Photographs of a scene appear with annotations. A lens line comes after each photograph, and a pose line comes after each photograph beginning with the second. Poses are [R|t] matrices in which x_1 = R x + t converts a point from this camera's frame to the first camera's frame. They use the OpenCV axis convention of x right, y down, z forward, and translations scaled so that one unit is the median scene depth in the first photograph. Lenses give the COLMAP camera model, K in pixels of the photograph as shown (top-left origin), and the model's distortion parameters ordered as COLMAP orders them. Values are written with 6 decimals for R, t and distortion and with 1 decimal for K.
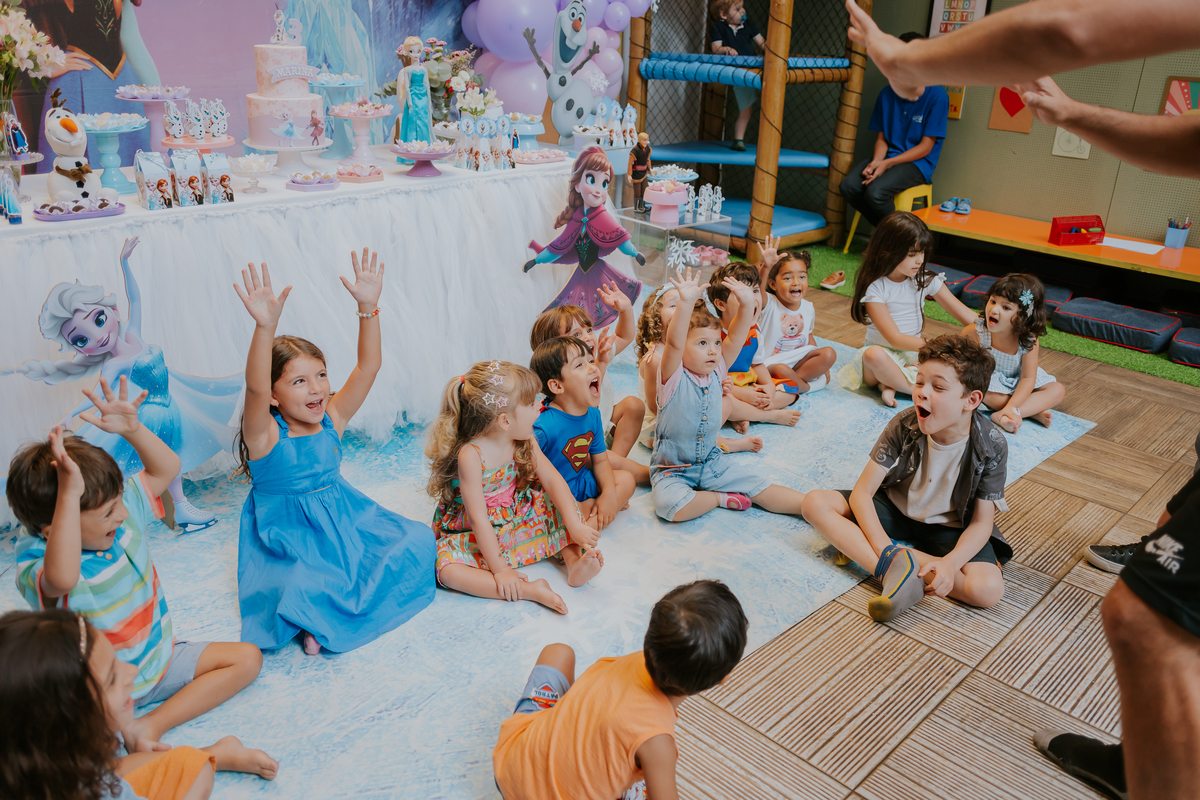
lens RADIAL K [[949.7, 0, 605.9], [0, 949.7, 402.0], [0, 0, 1]] dist [-0.038907, 0.041454]
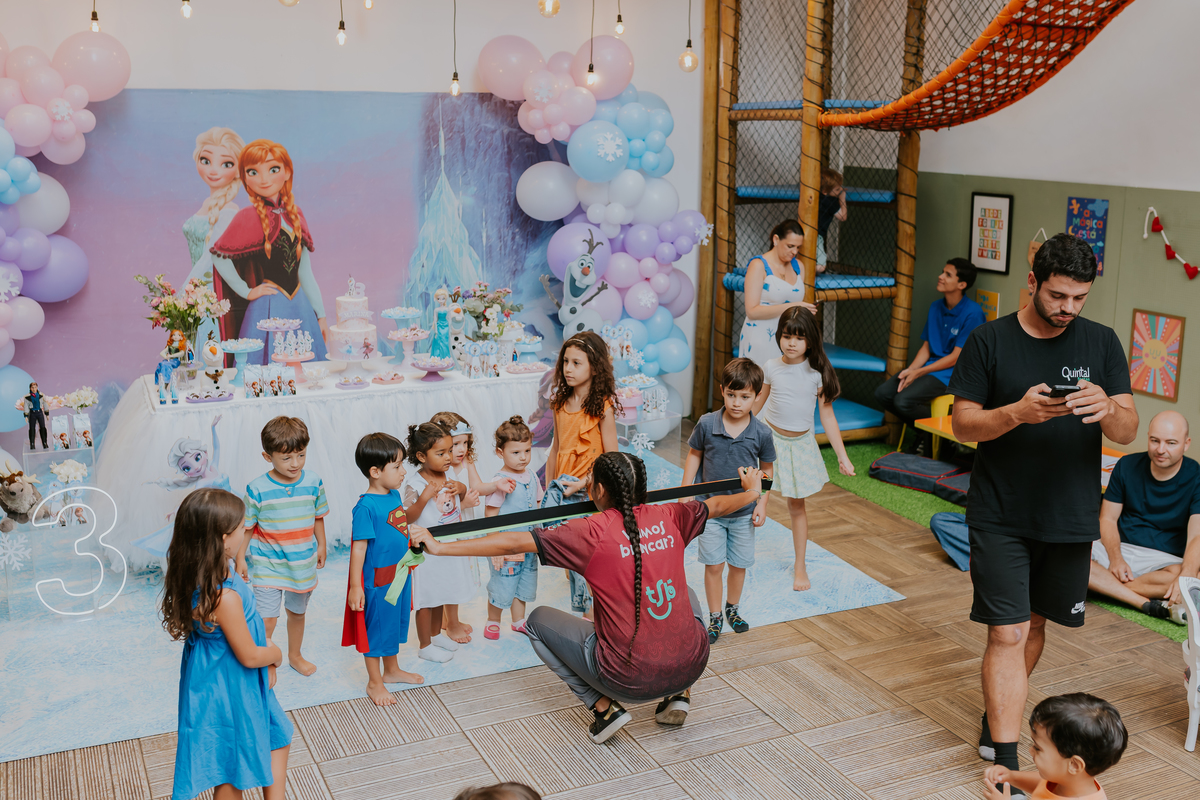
lens RADIAL K [[1248.8, 0, 620.9], [0, 1248.8, 363.1], [0, 0, 1]] dist [0.001267, 0.004985]
pose [[0.941158, 0.039920, -0.335601, 0.721895], [-0.107030, 0.977095, -0.183930, 0.064358], [0.320571, 0.209027, 0.923873, -0.712112]]
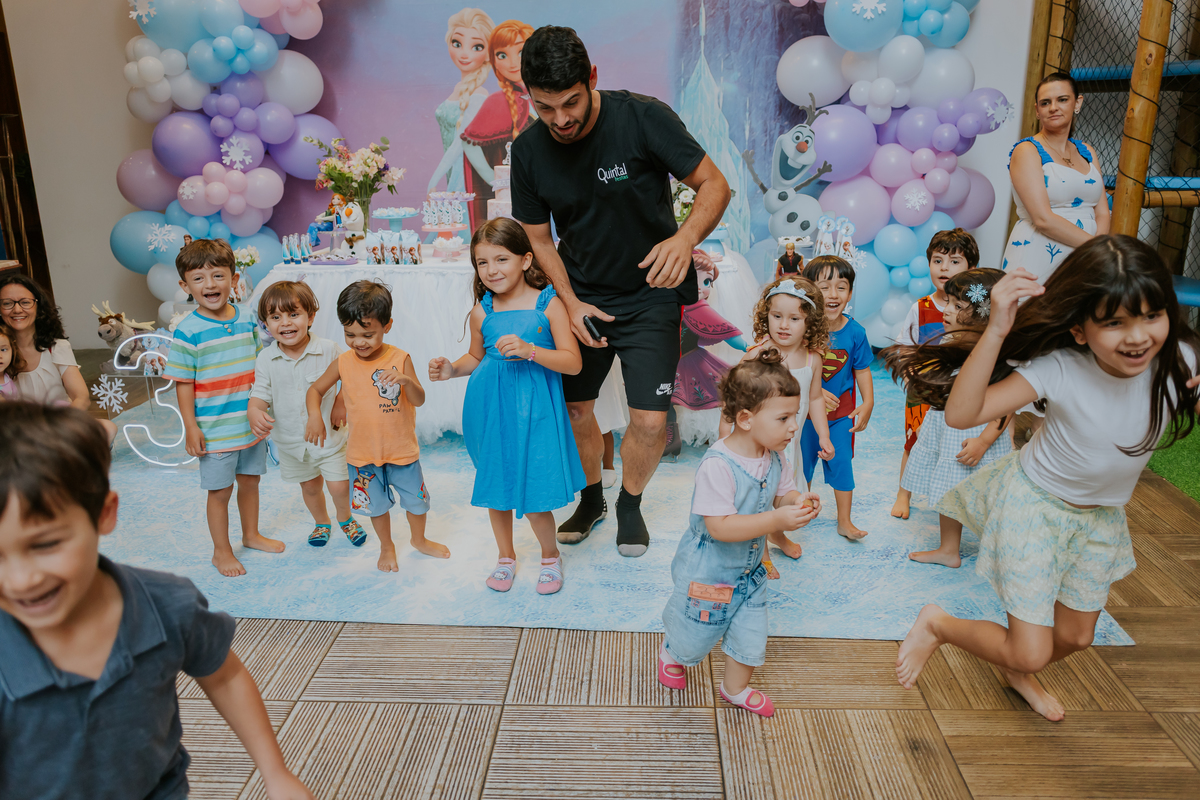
lens RADIAL K [[949.7, 0, 605.9], [0, 949.7, 402.0], [0, 0, 1]] dist [-0.038907, 0.041454]
pose [[0.668218, 0.167865, -0.724780, 0.764393], [-0.257007, 0.966320, -0.013143, -0.045740], [0.698163, 0.195055, 0.688855, 0.163975]]
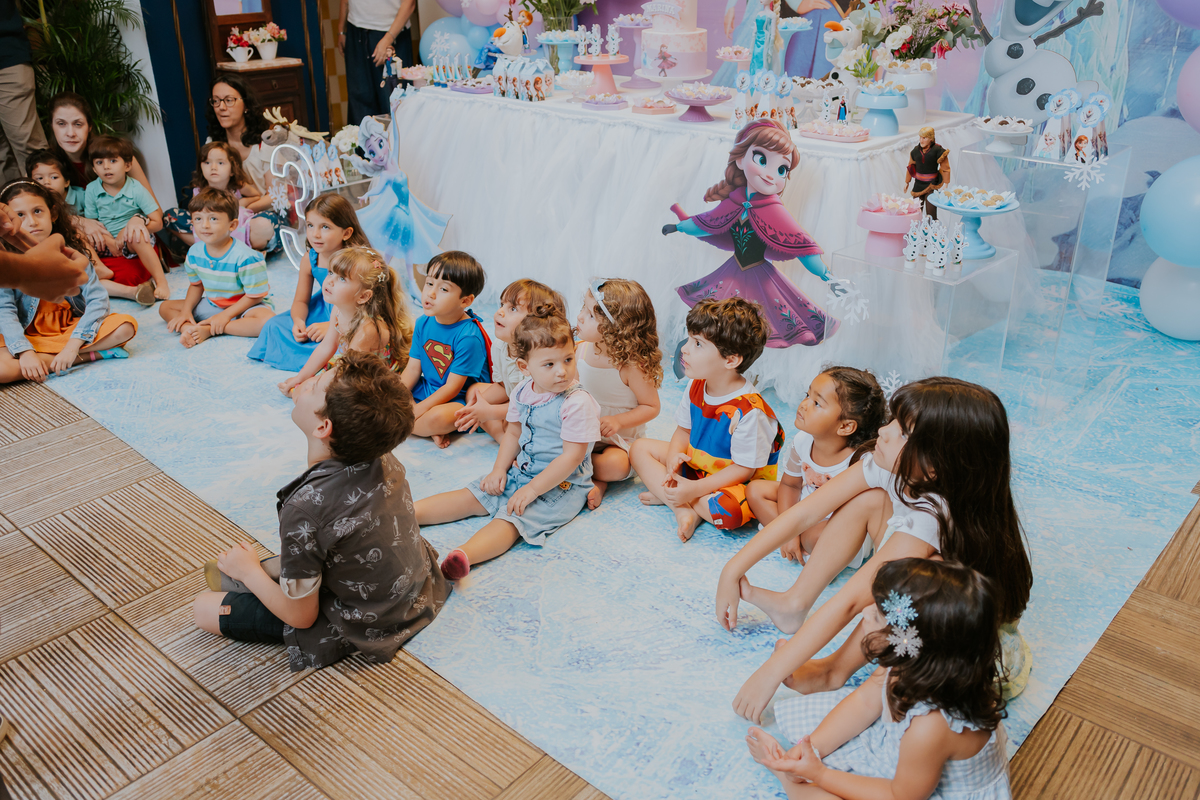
lens RADIAL K [[986.7, 0, 603.6], [0, 986.7, 395.7], [0, 0, 1]] dist [-0.047730, 0.059058]
pose [[0.069642, 0.394826, -0.916113, 0.813127], [-0.377906, 0.860338, 0.342060, -0.292680], [0.923221, 0.322383, 0.209123, 0.753796]]
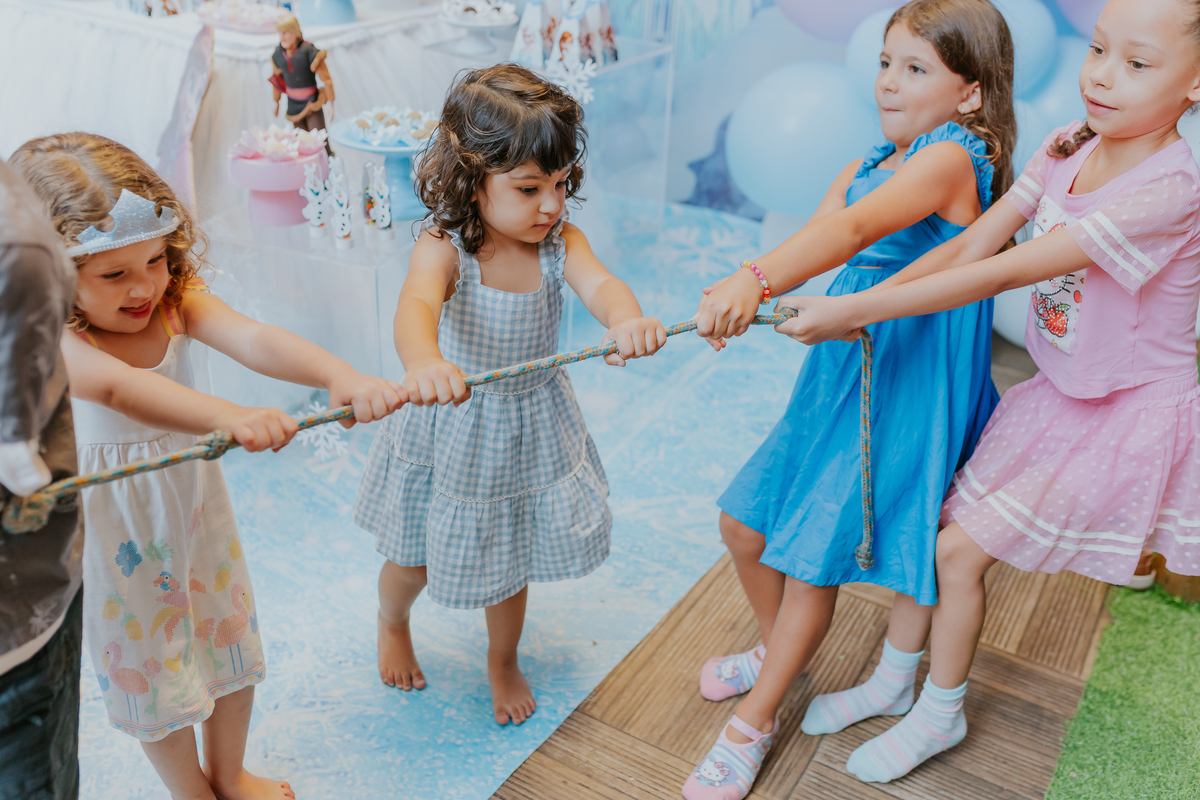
lens RADIAL K [[1119.8, 0, 601.9], [0, 1119.8, 399.8], [0, 0, 1]] dist [-0.037616, -0.004048]
pose [[0.234342, 0.450877, -0.861275, 0.654784], [-0.409743, 0.849217, 0.333079, -0.395100], [0.881586, 0.274847, 0.383750, 1.059491]]
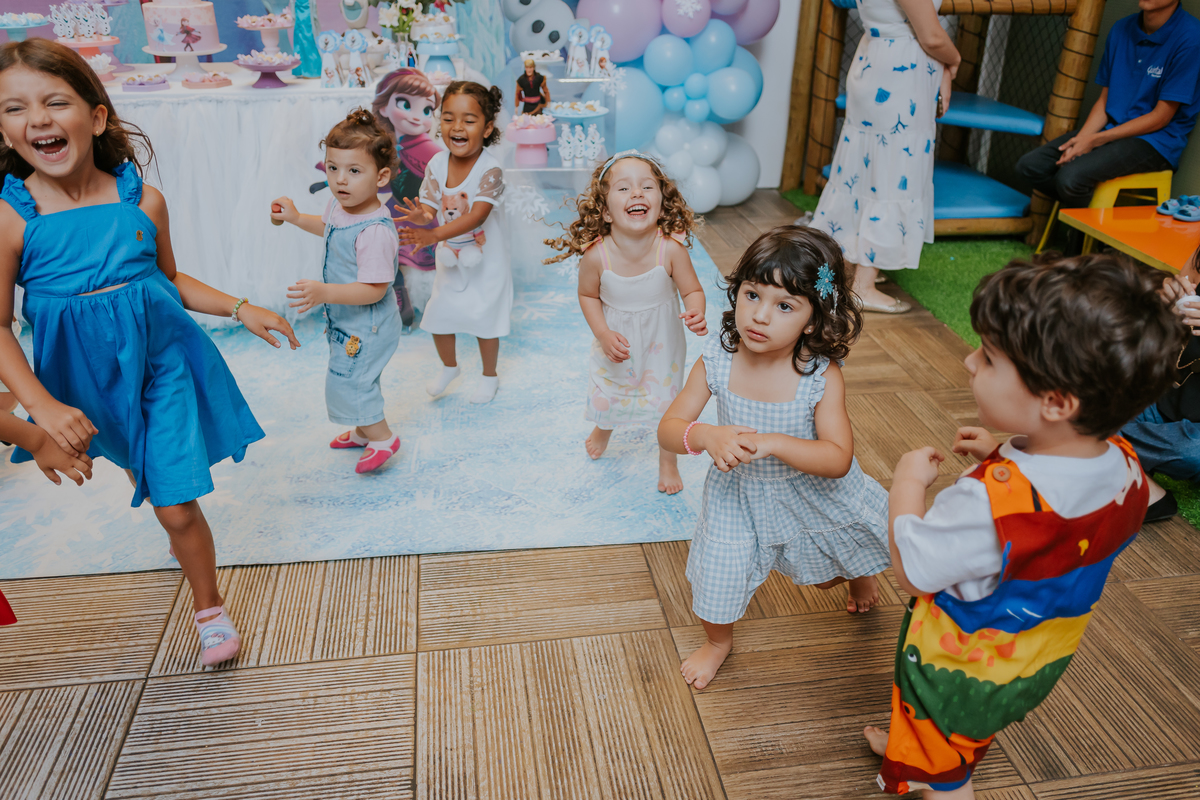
lens RADIAL K [[1017.0, 0, 616.0], [0, 1017.0, 428.9], [0, 0, 1]] dist [-0.041086, 0.047156]
pose [[0.805845, 0.243427, -0.539775, 0.747975], [-0.212368, 0.969758, 0.120289, -0.088985], [0.552733, 0.017697, 0.833171, 0.293670]]
